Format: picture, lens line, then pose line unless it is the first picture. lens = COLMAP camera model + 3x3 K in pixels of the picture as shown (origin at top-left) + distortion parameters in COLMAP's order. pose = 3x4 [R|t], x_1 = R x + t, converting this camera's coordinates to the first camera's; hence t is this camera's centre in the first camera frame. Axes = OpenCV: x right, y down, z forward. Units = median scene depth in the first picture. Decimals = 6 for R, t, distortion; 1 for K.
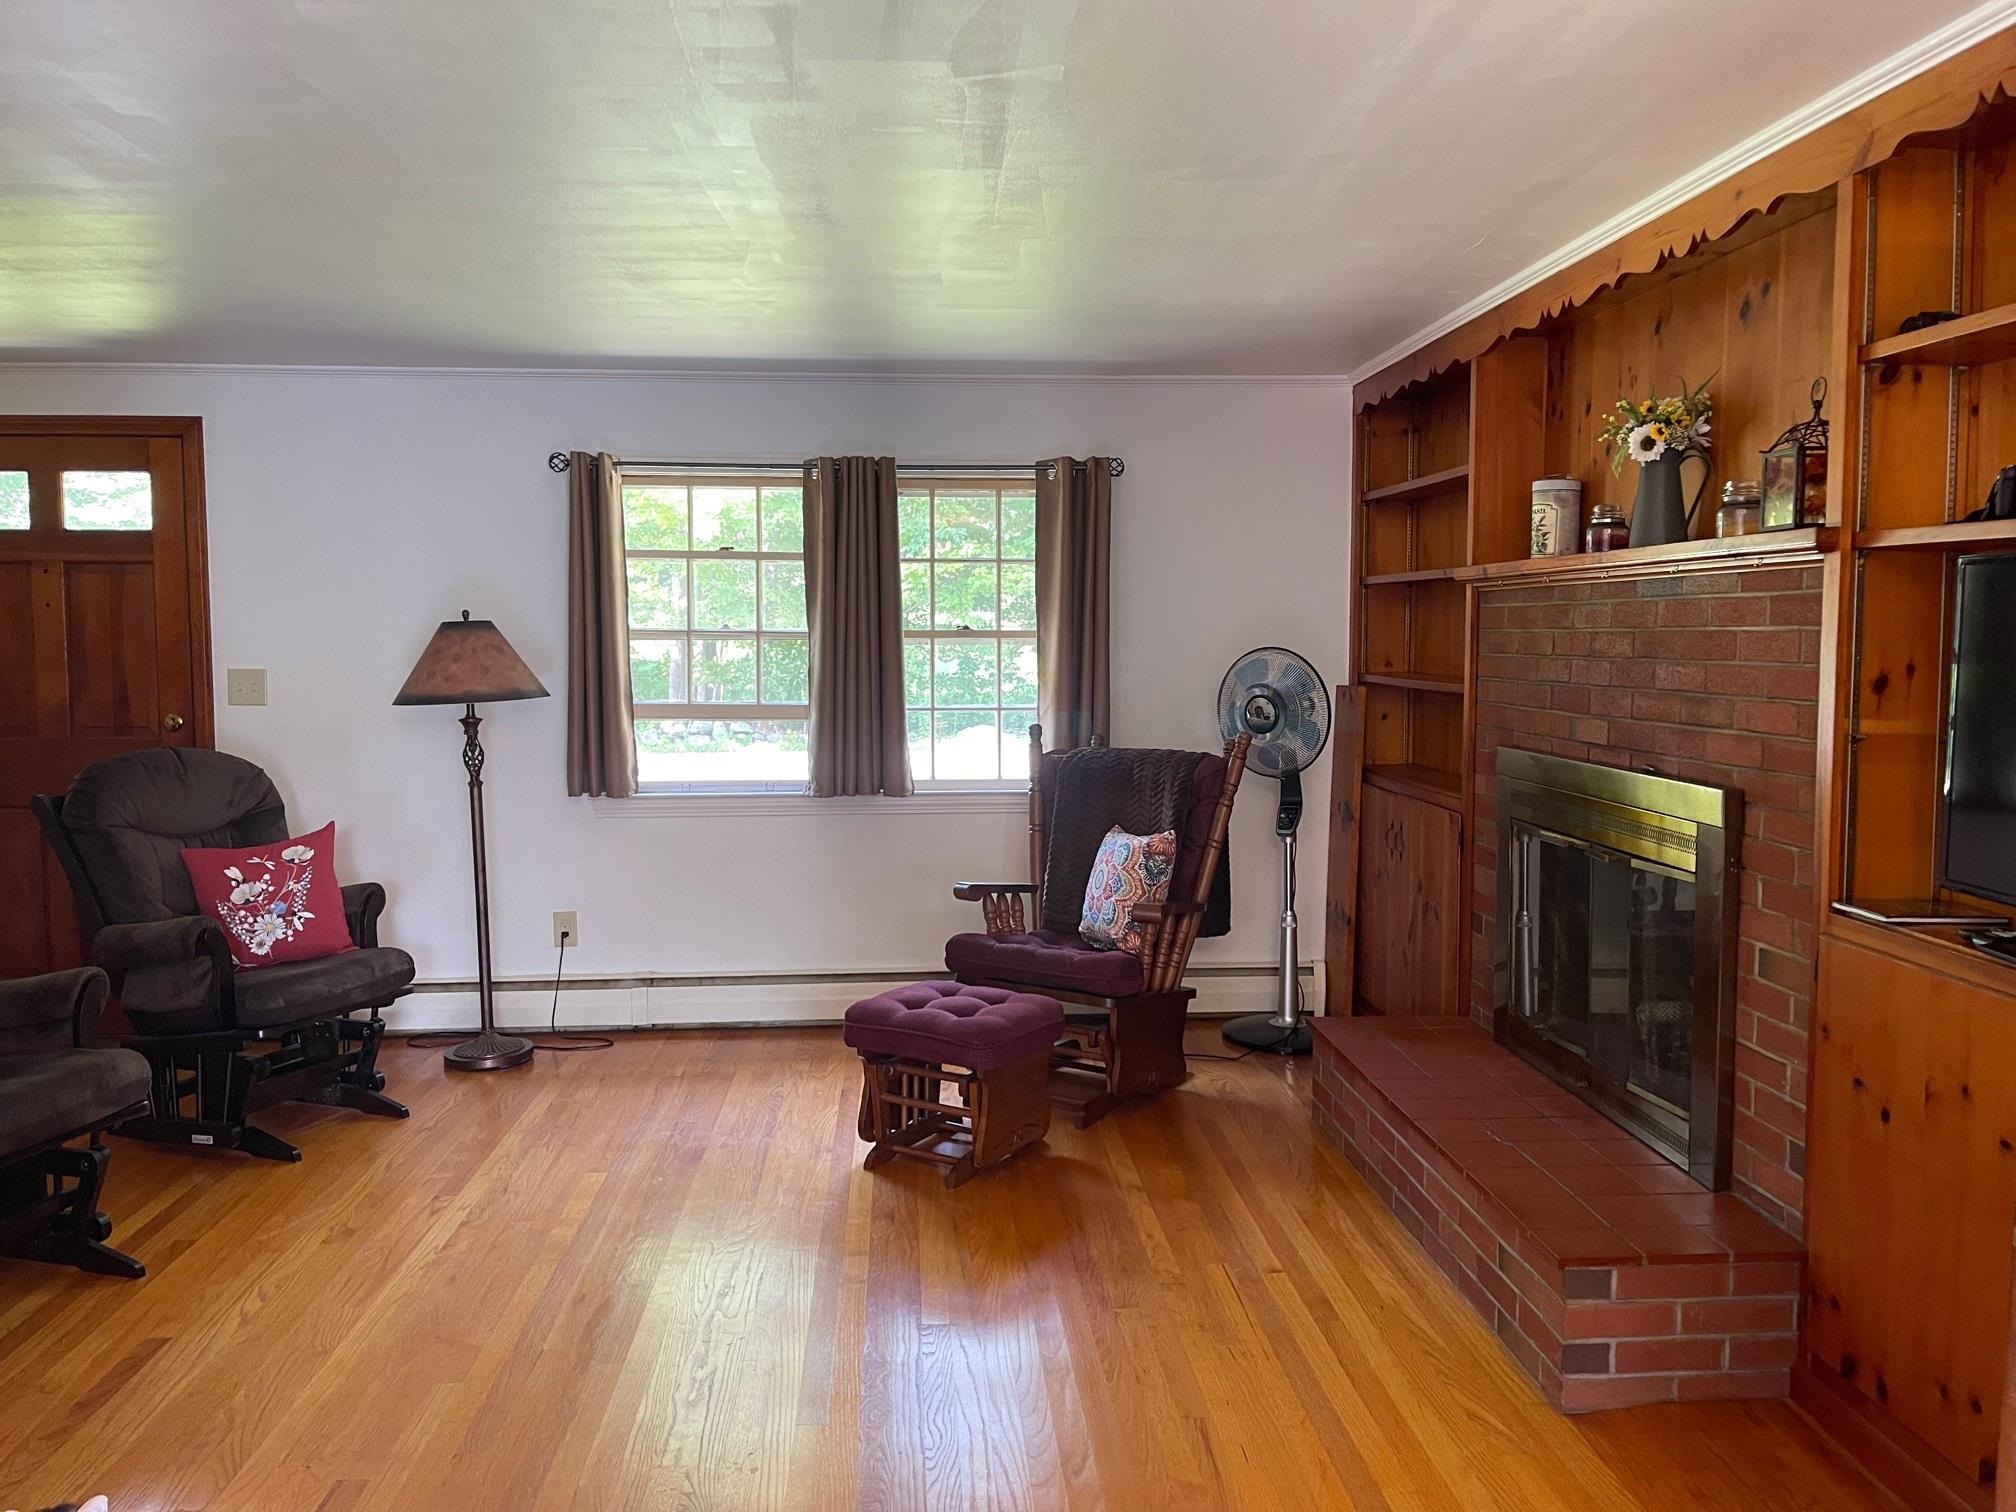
lens RADIAL K [[1523.5, 0, 1009.1], [0, 1523.5, 736.4], [0, 0, 1]] dist [0.061054, -0.082051]
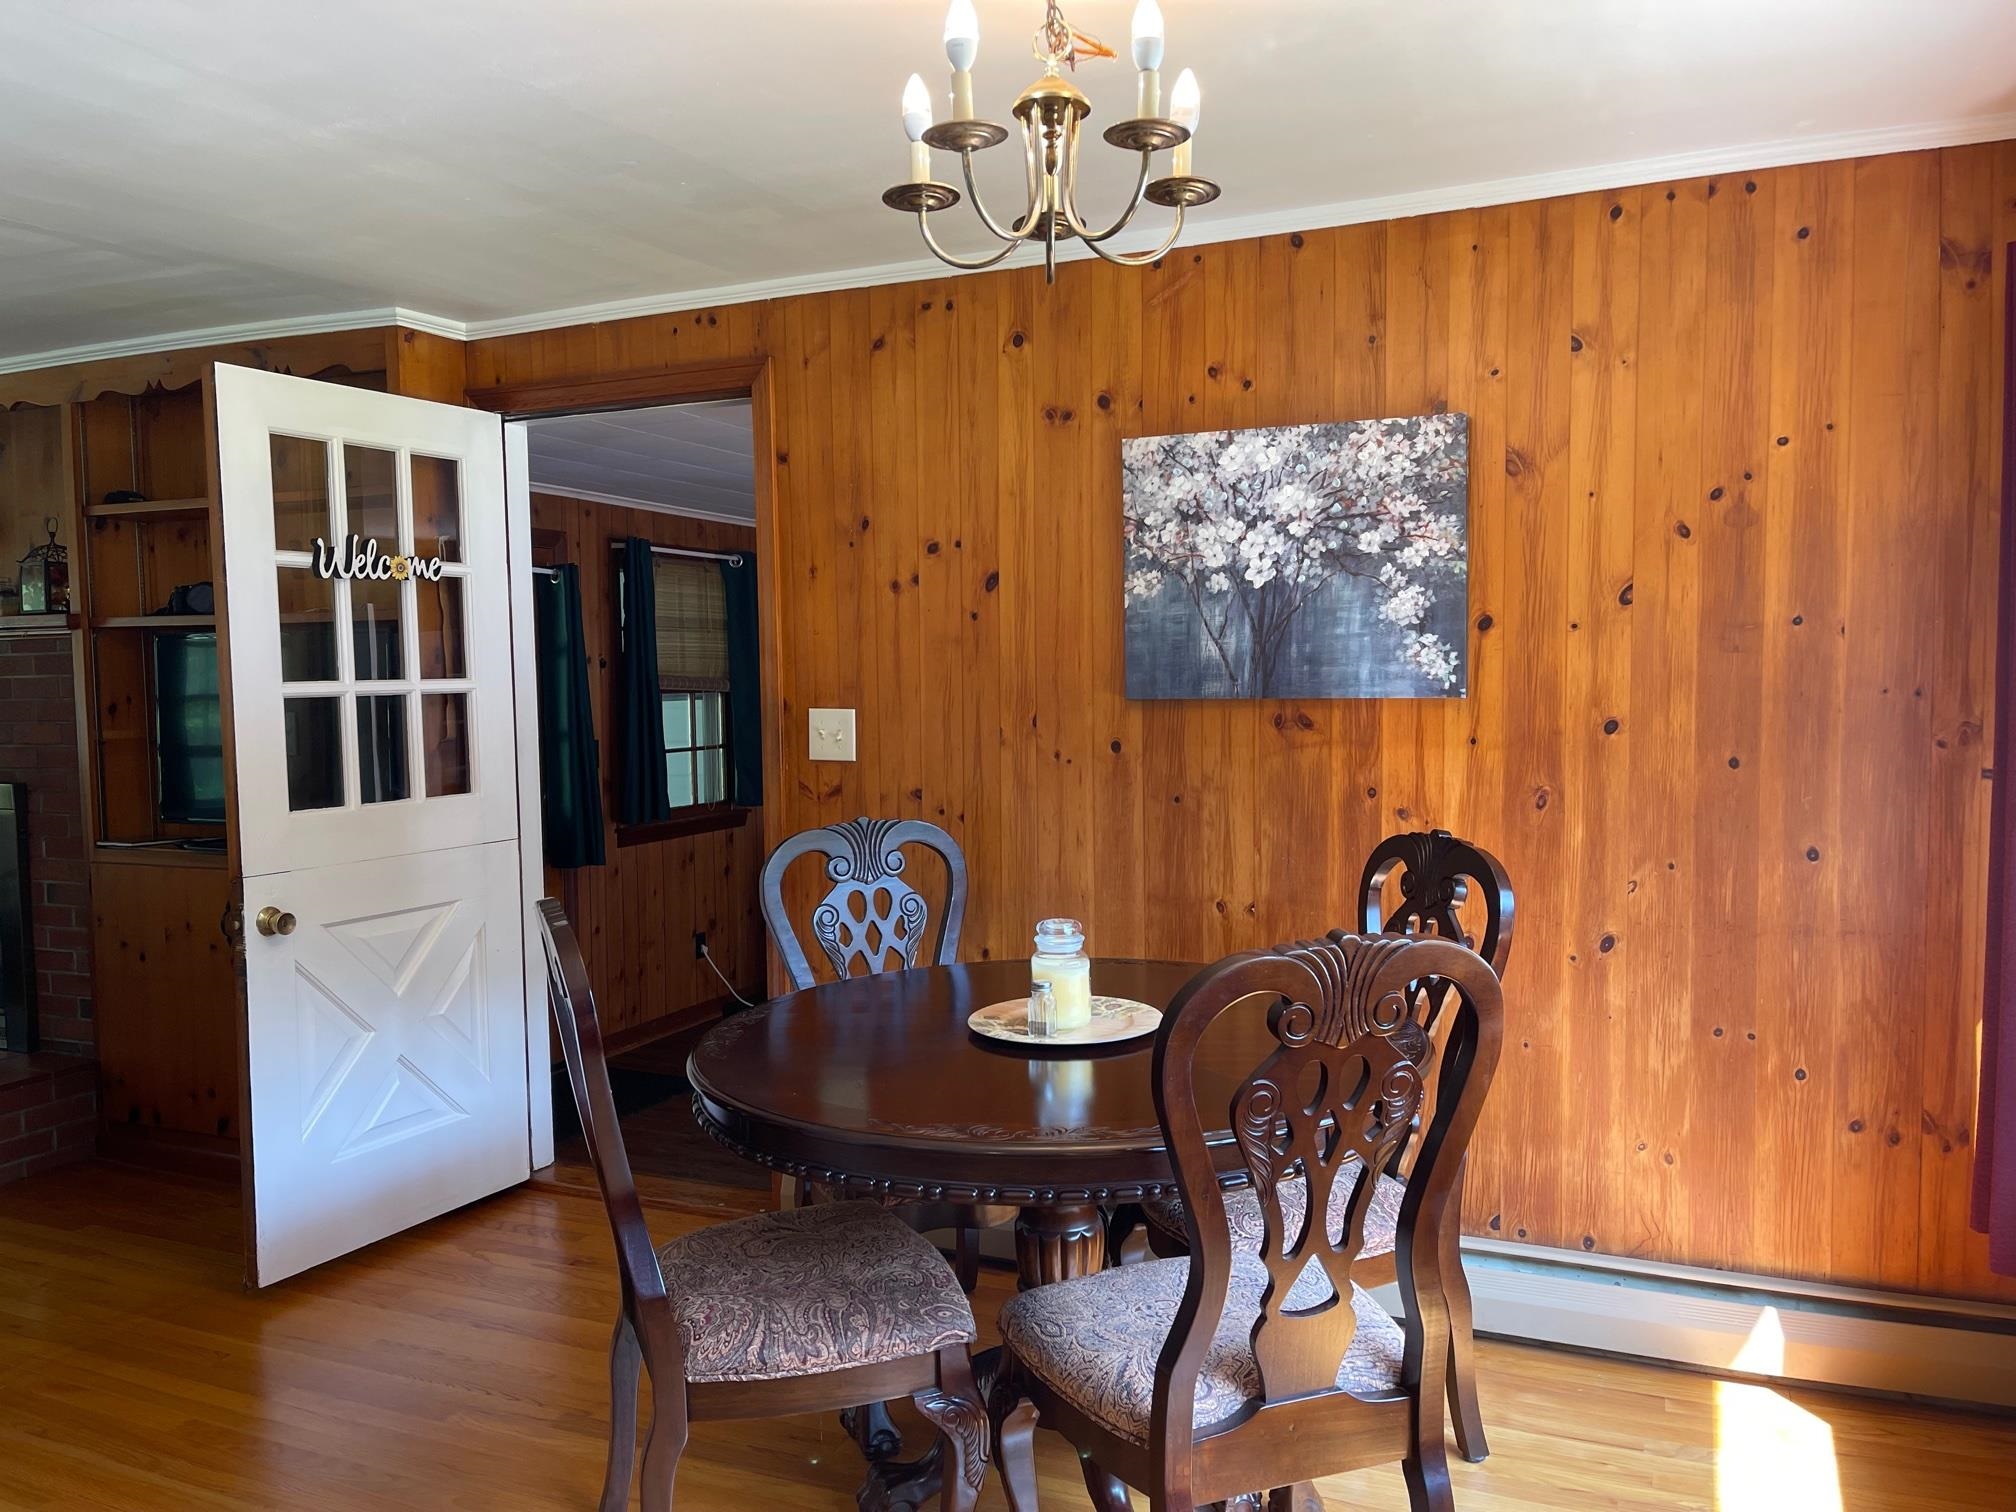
lens RADIAL K [[1523.5, 0, 1009.9], [0, 1523.5, 772.7], [0, 0, 1]] dist [0.061054, -0.082051]
pose [[0.461876, -0.061924, 0.884780, -0.261548], [0.074815, 0.996725, 0.030703, 0.031580], [-0.883784, 0.052014, 0.464996, -0.354165]]
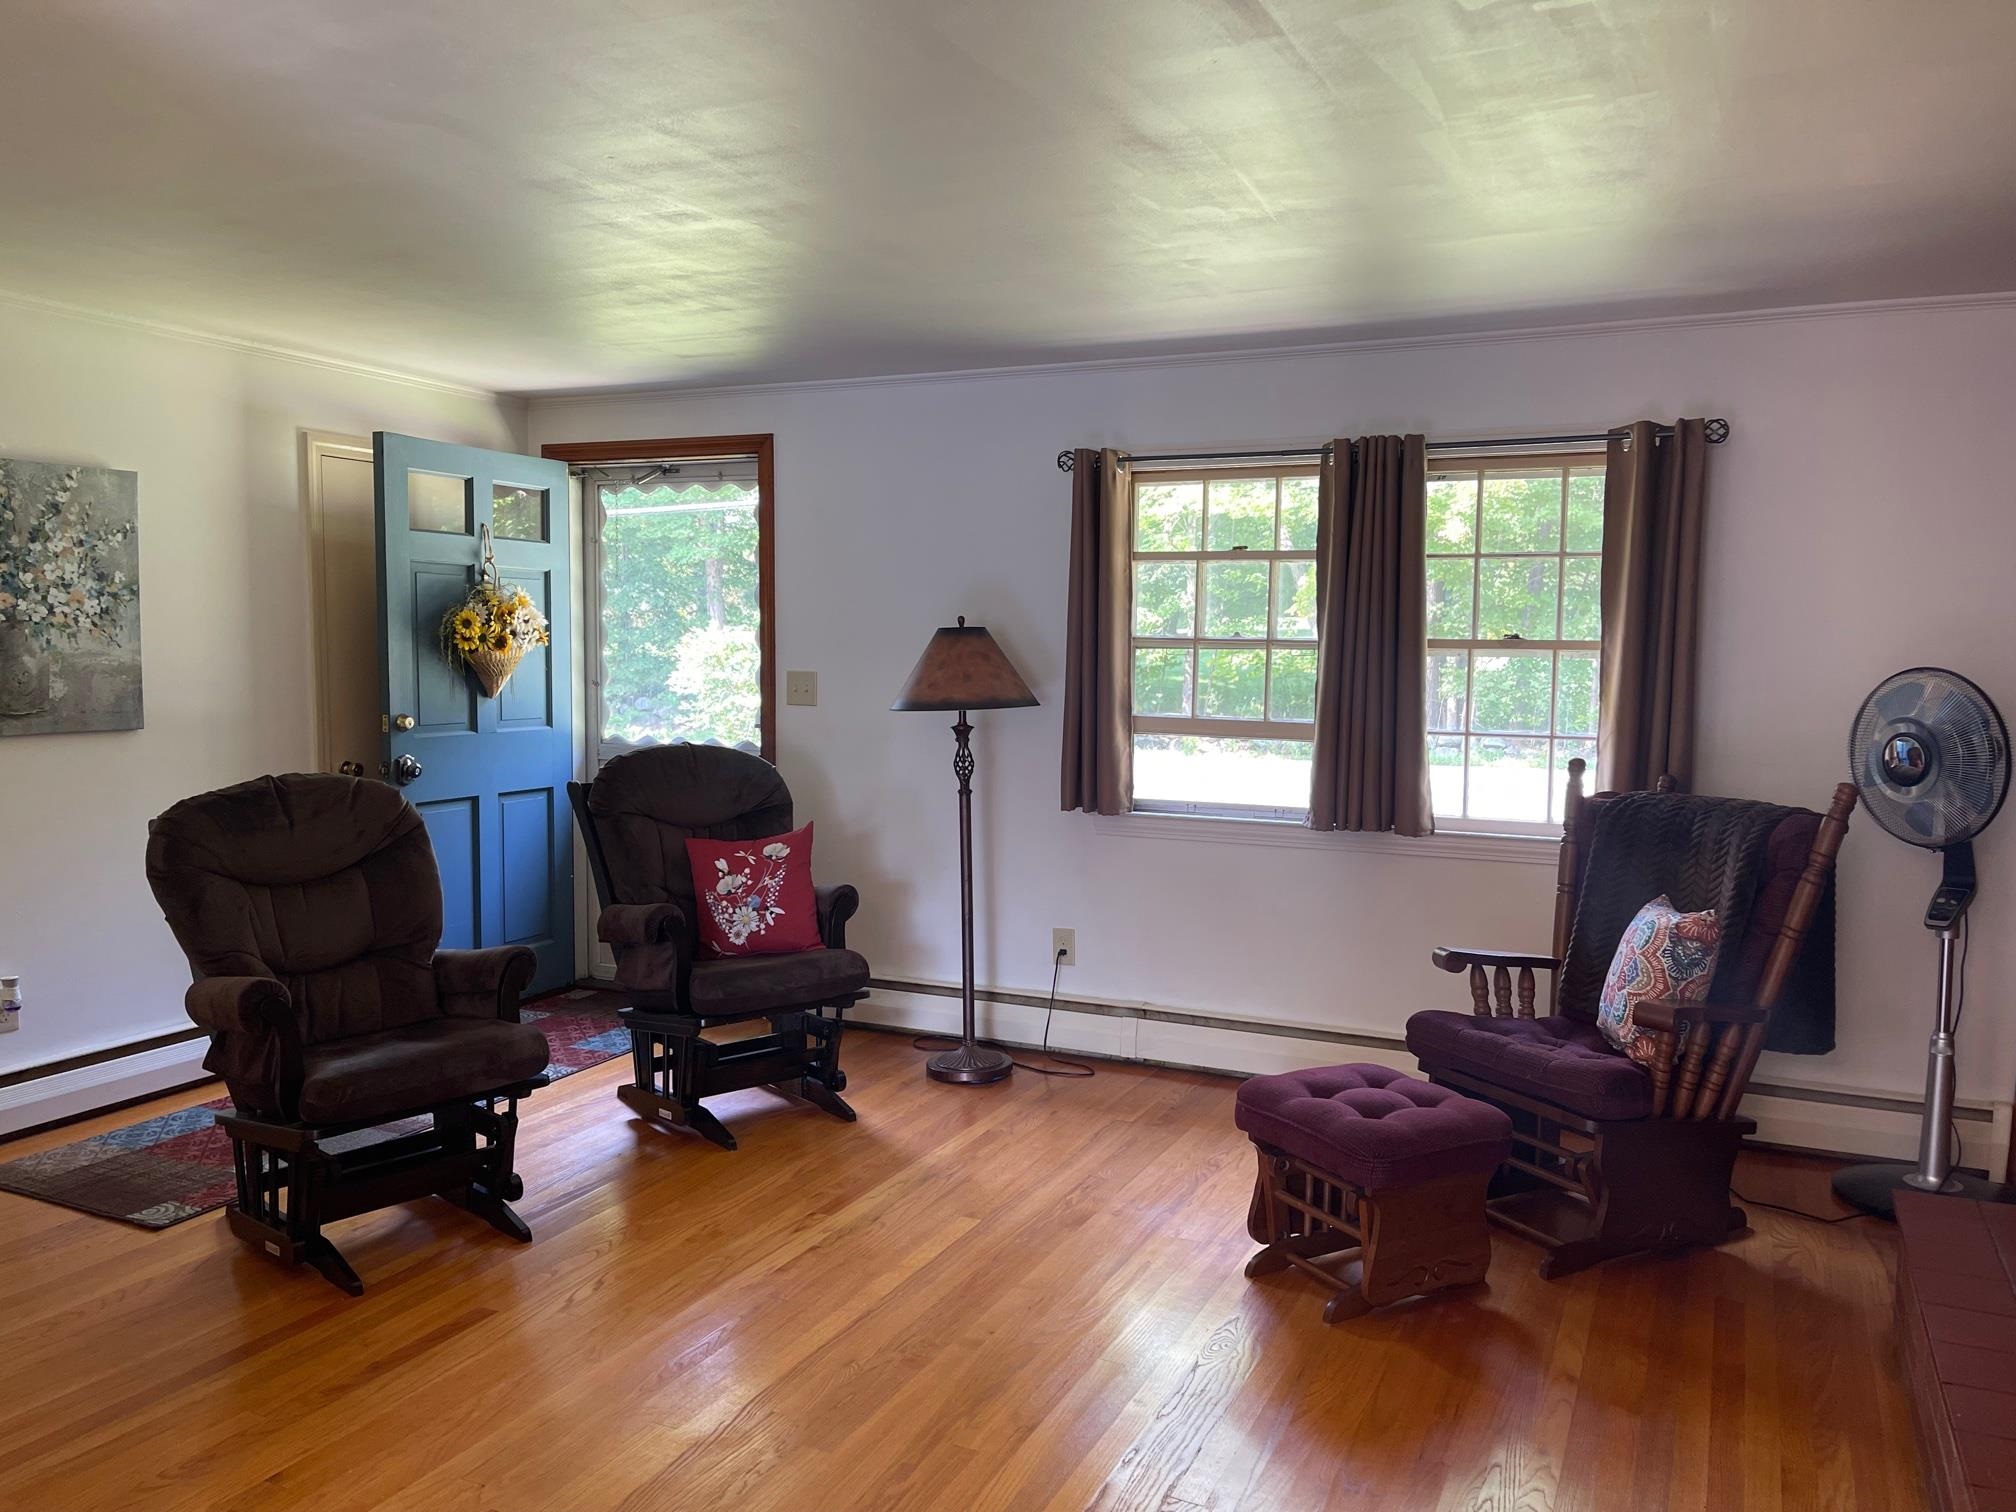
lens RADIAL K [[1523.5, 0, 1020.3], [0, 1523.5, 764.3], [0, 0, 1]] dist [0.061054, -0.082051]
pose [[0.876309, 0.049620, -0.479187, 0.159752], [-0.042225, 0.998764, 0.026204, -0.014829], [0.479896, -0.002729, 0.877321, 0.163090]]
